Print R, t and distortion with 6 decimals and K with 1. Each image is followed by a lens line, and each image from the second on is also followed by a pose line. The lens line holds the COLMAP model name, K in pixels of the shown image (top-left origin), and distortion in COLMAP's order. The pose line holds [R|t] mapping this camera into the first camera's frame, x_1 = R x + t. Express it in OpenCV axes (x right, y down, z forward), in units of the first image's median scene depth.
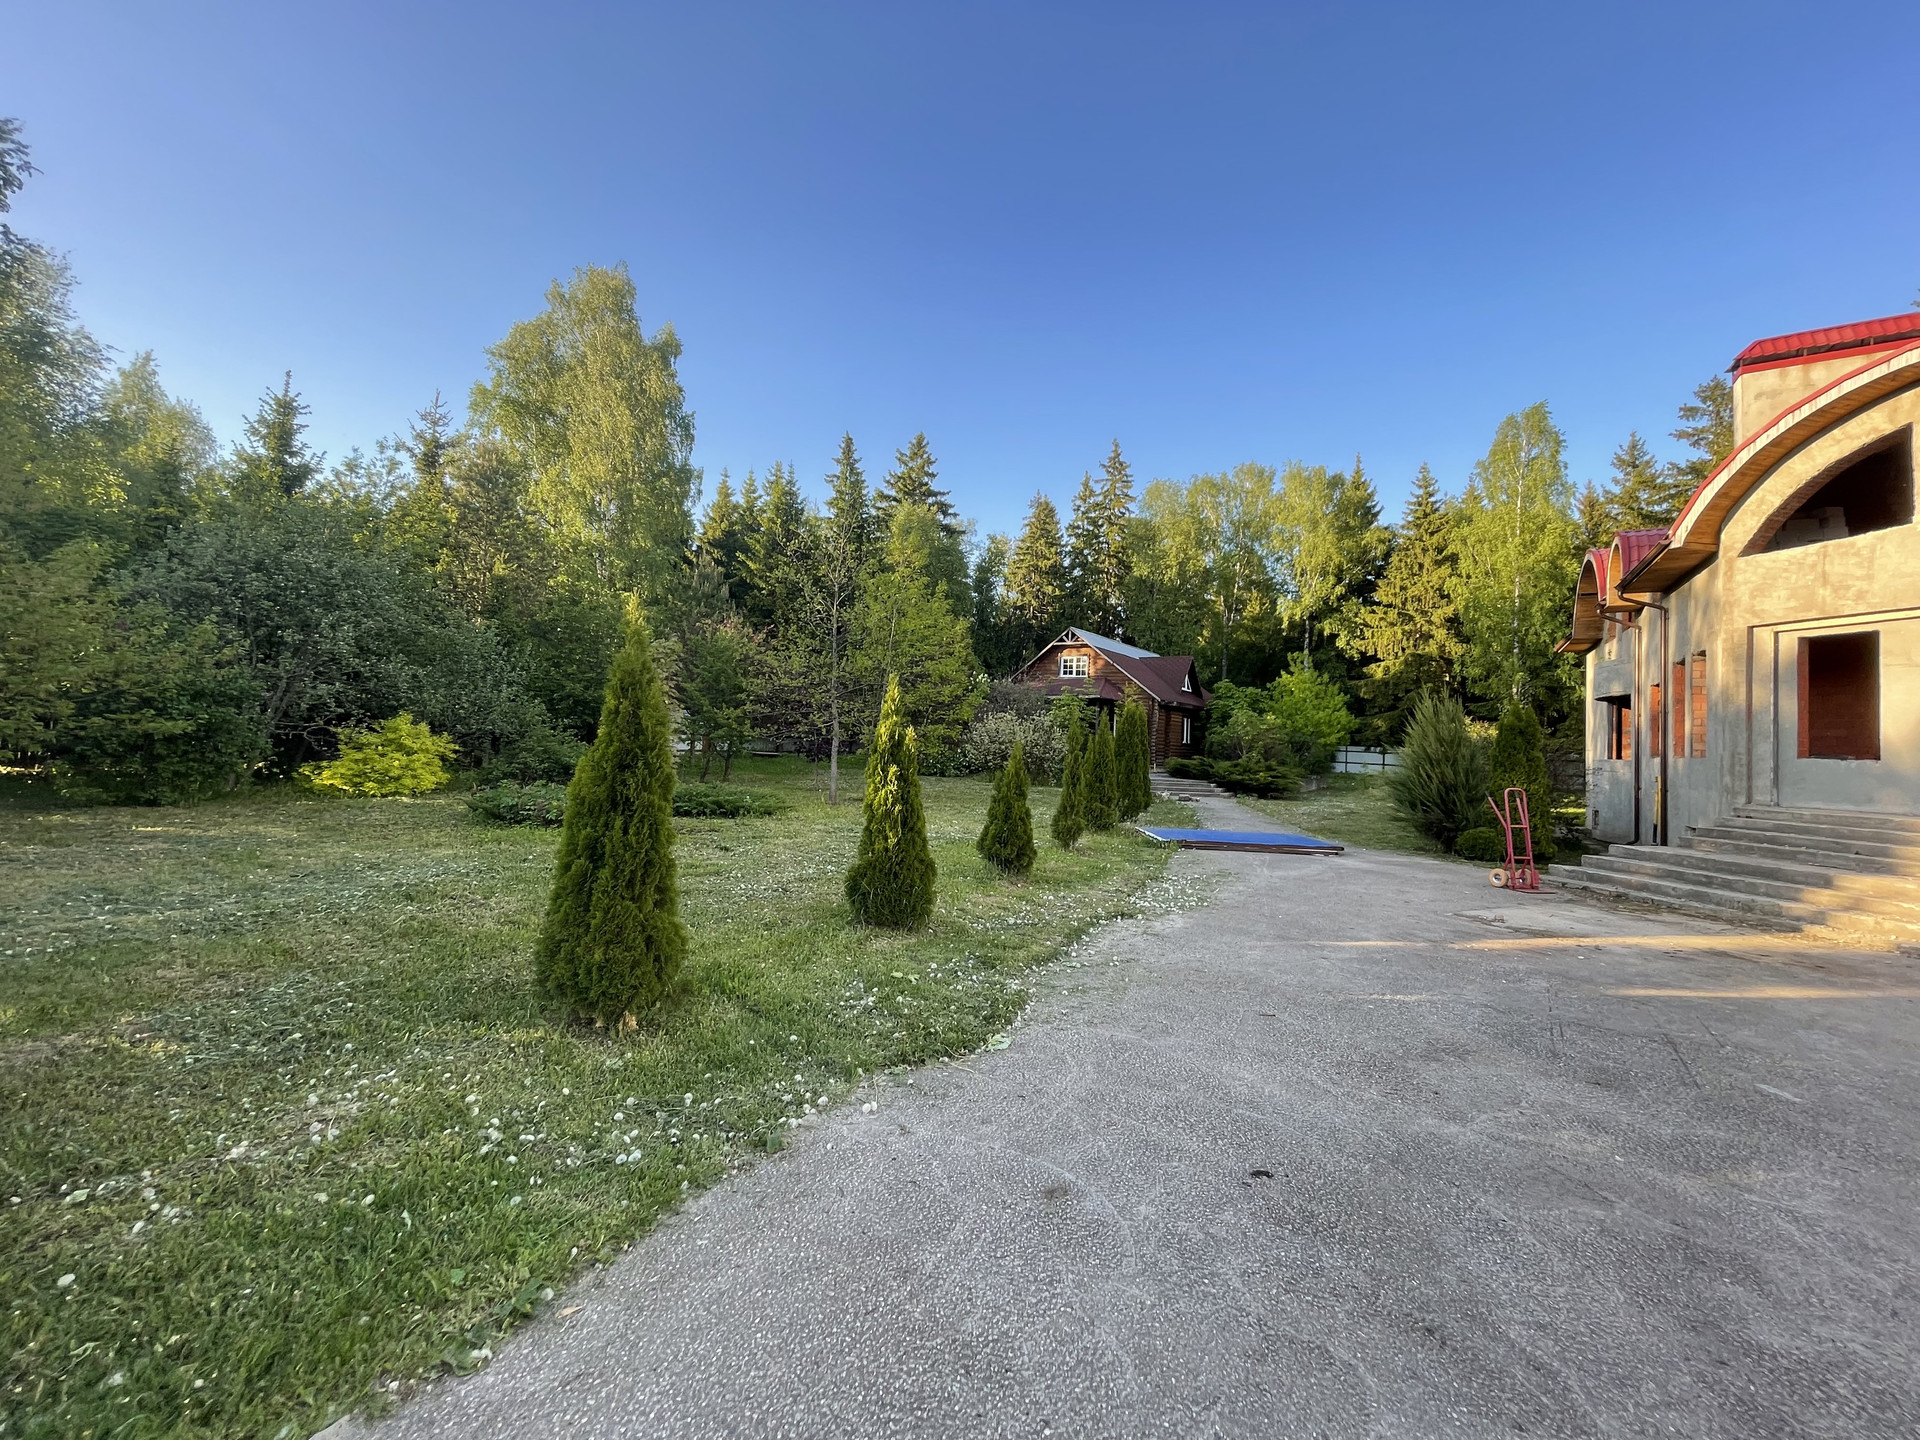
lens RADIAL K [[774.1, 0, 959.1], [0, 774.1, 714.5], [0, 0, 1]] dist [-0.003407, 0.000064]
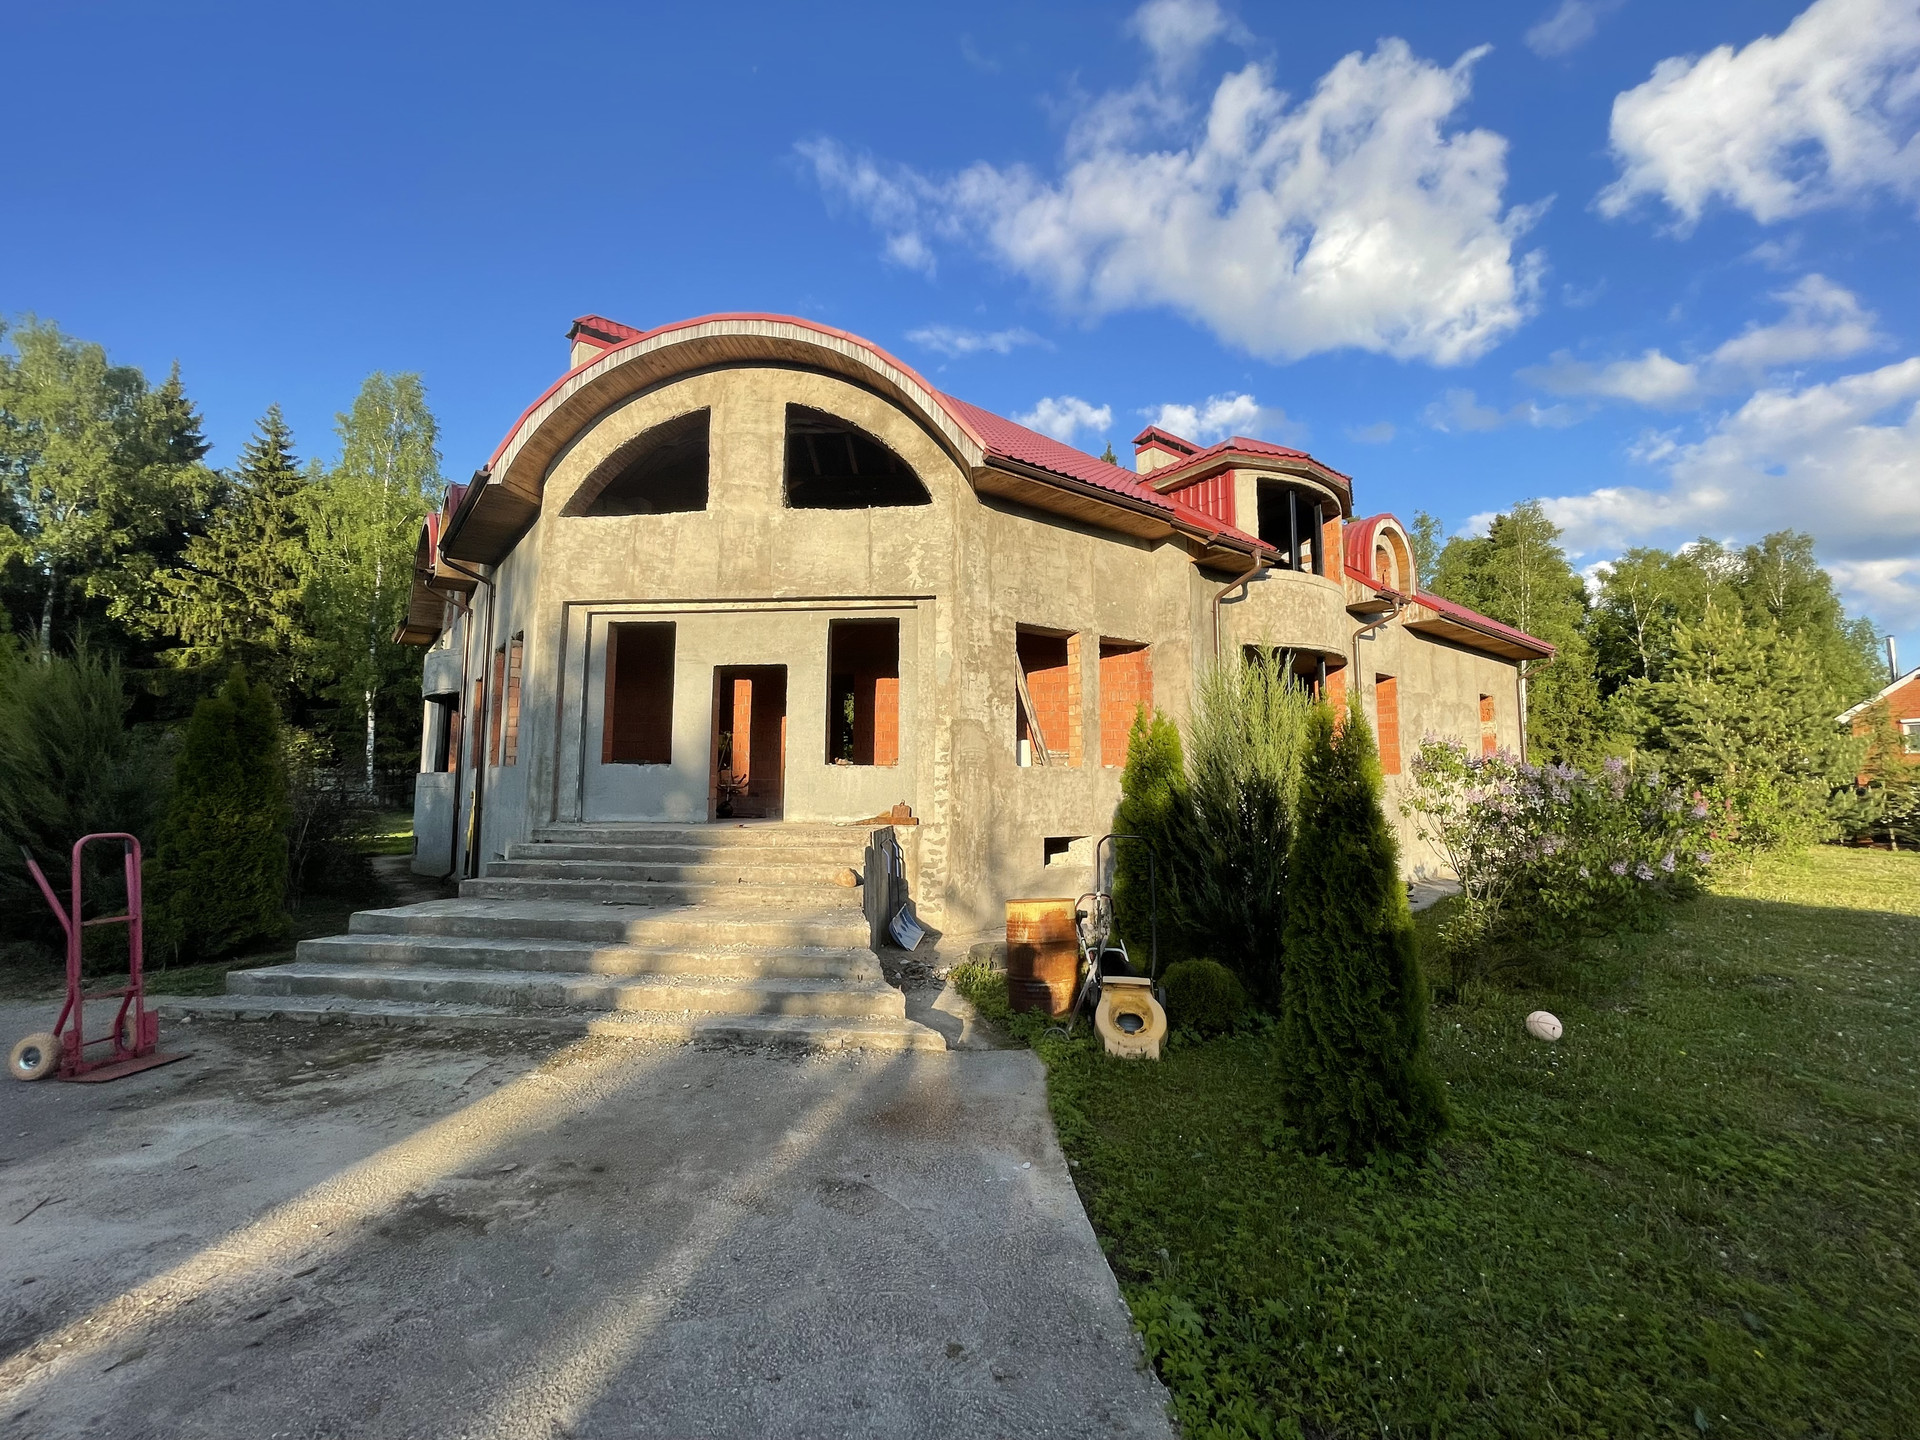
lens RADIAL K [[774.1, 0, 959.4], [0, 774.1, 720.4], [0, 0, 1]] dist [-0.003407, 0.000064]
pose [[0.317900, 0.045095, 0.947051, 0.132719], [-0.029003, 0.998863, -0.037827, 0.009772], [-0.947680, -0.015442, 0.318847, 0.117214]]
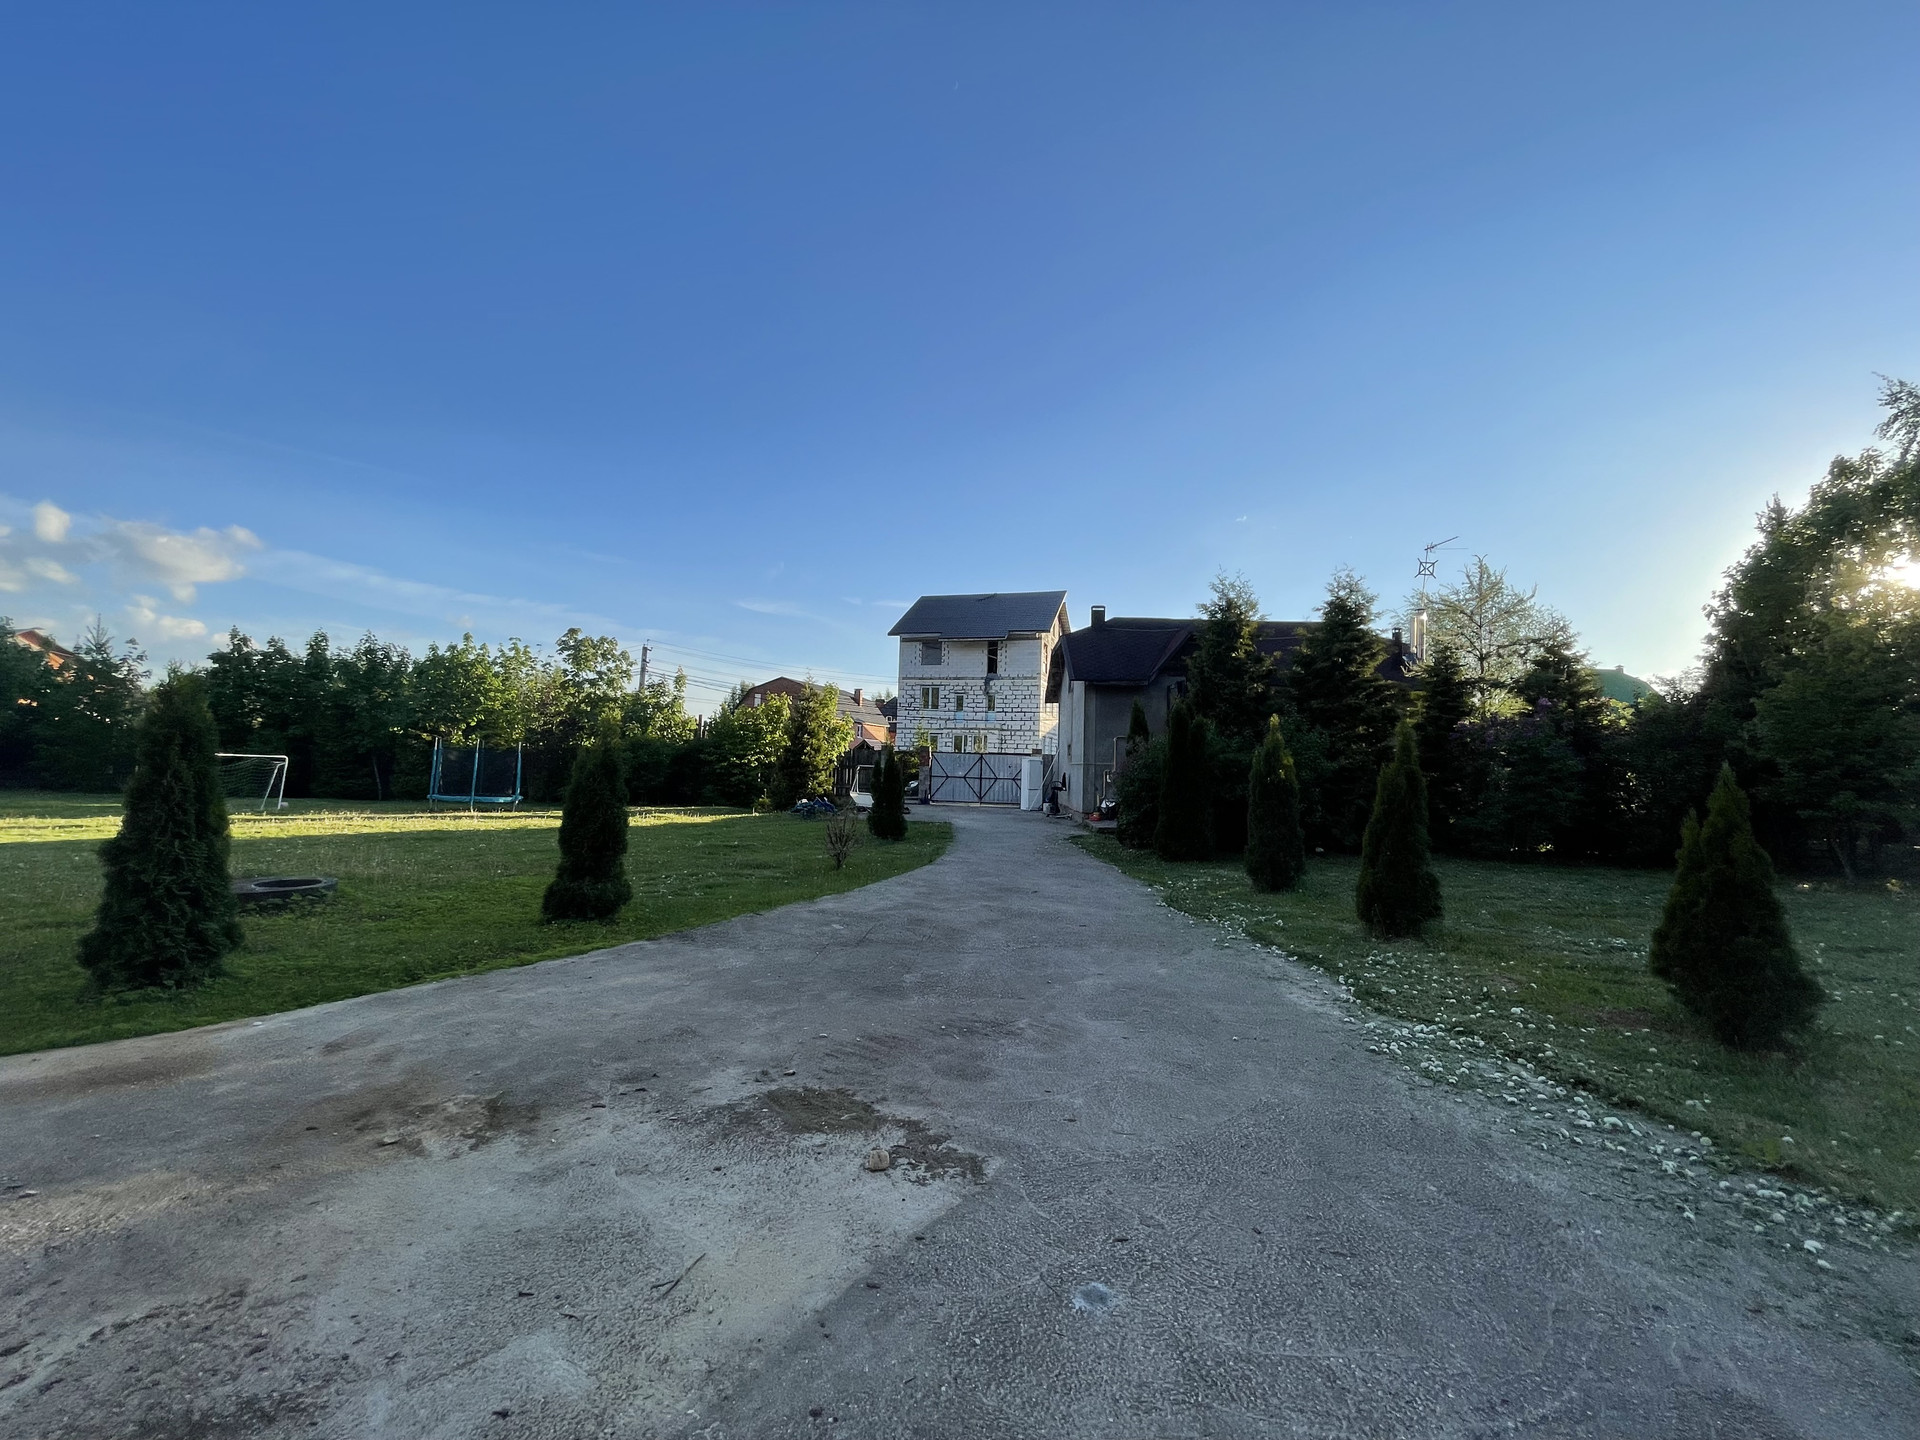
lens RADIAL K [[774.1, 0, 956.8], [0, 774.1, 719.9], [0, 0, 1]] dist [-0.003407, 0.000064]
pose [[-0.859148, -0.097449, -0.502363, 0.198047], [-0.046489, 0.992504, -0.113022, 0.020873], [0.509611, -0.073749, -0.857238, 0.305077]]
